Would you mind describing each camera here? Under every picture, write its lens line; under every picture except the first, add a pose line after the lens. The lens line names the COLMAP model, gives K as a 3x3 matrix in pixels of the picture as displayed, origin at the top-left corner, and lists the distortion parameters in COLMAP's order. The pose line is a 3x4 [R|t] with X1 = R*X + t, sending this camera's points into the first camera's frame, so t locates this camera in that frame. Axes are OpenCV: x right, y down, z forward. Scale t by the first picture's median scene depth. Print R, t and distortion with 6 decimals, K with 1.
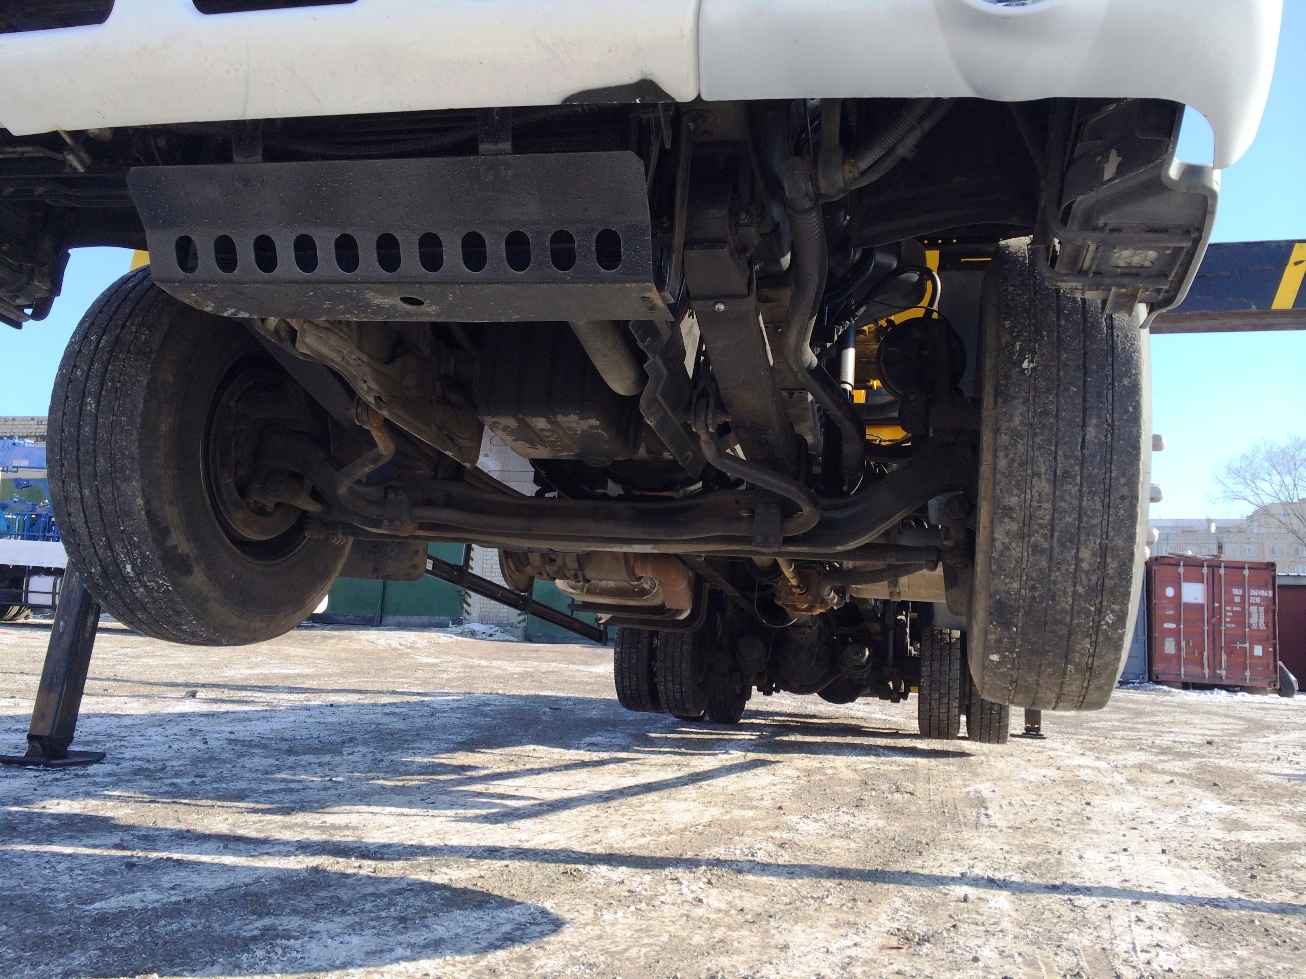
lens RADIAL K [[1105.9, 0, 677.5], [0, 1105.9, 476.1], [0, 0, 1]] dist [0.086697, -0.116211]
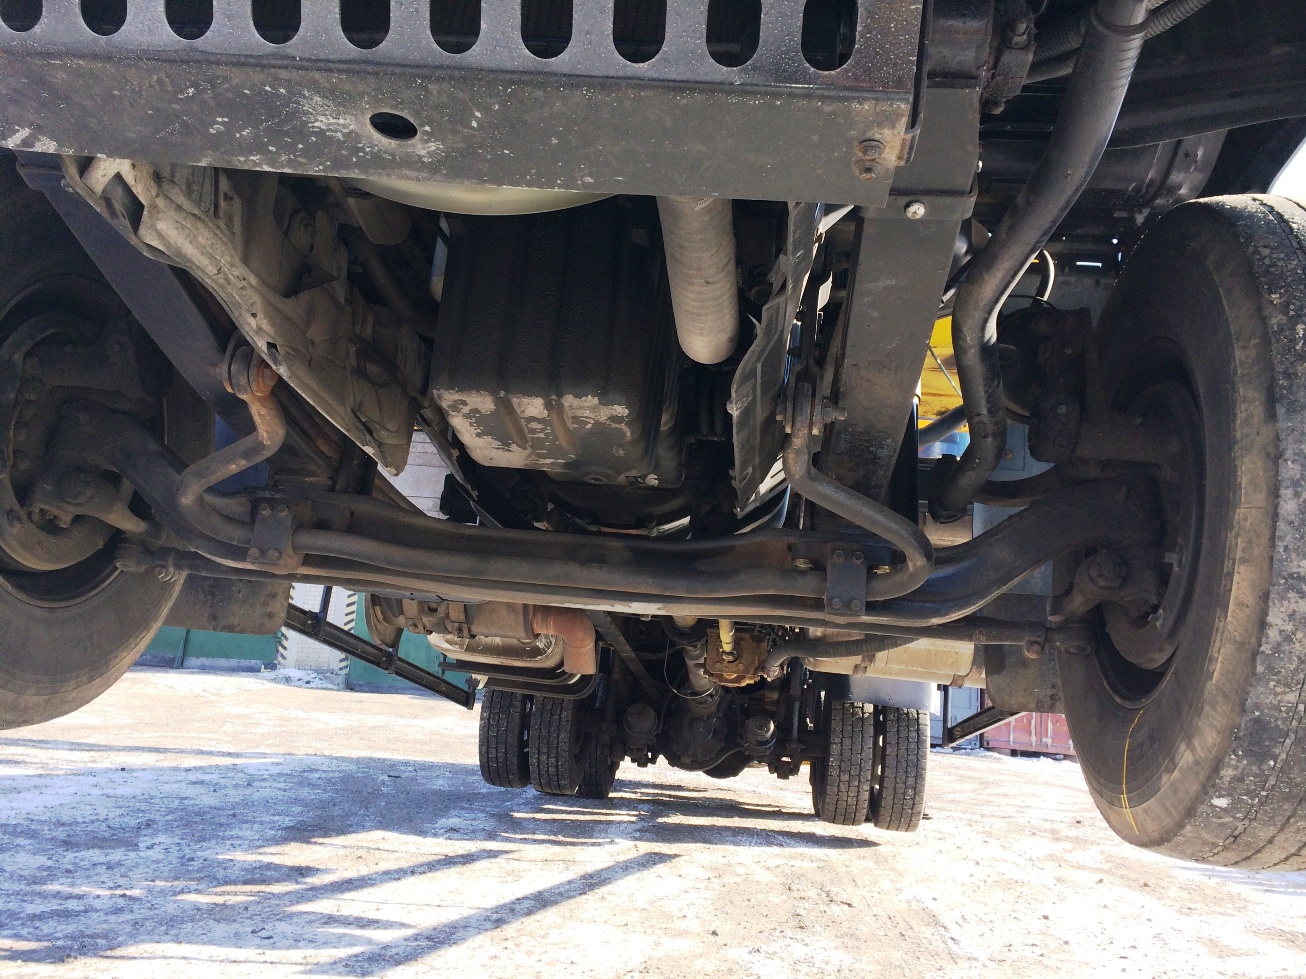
lens RADIAL K [[1105.9, 0, 675.0], [0, 1105.9, 480.2], [0, 0, 1]] dist [0.086697, -0.116211]
pose [[0.987552, 0.058690, 0.145934, -0.070799], [-0.052675, 0.997609, -0.044748, 0.009639], [-0.148211, 0.036503, 0.988282, 0.190382]]
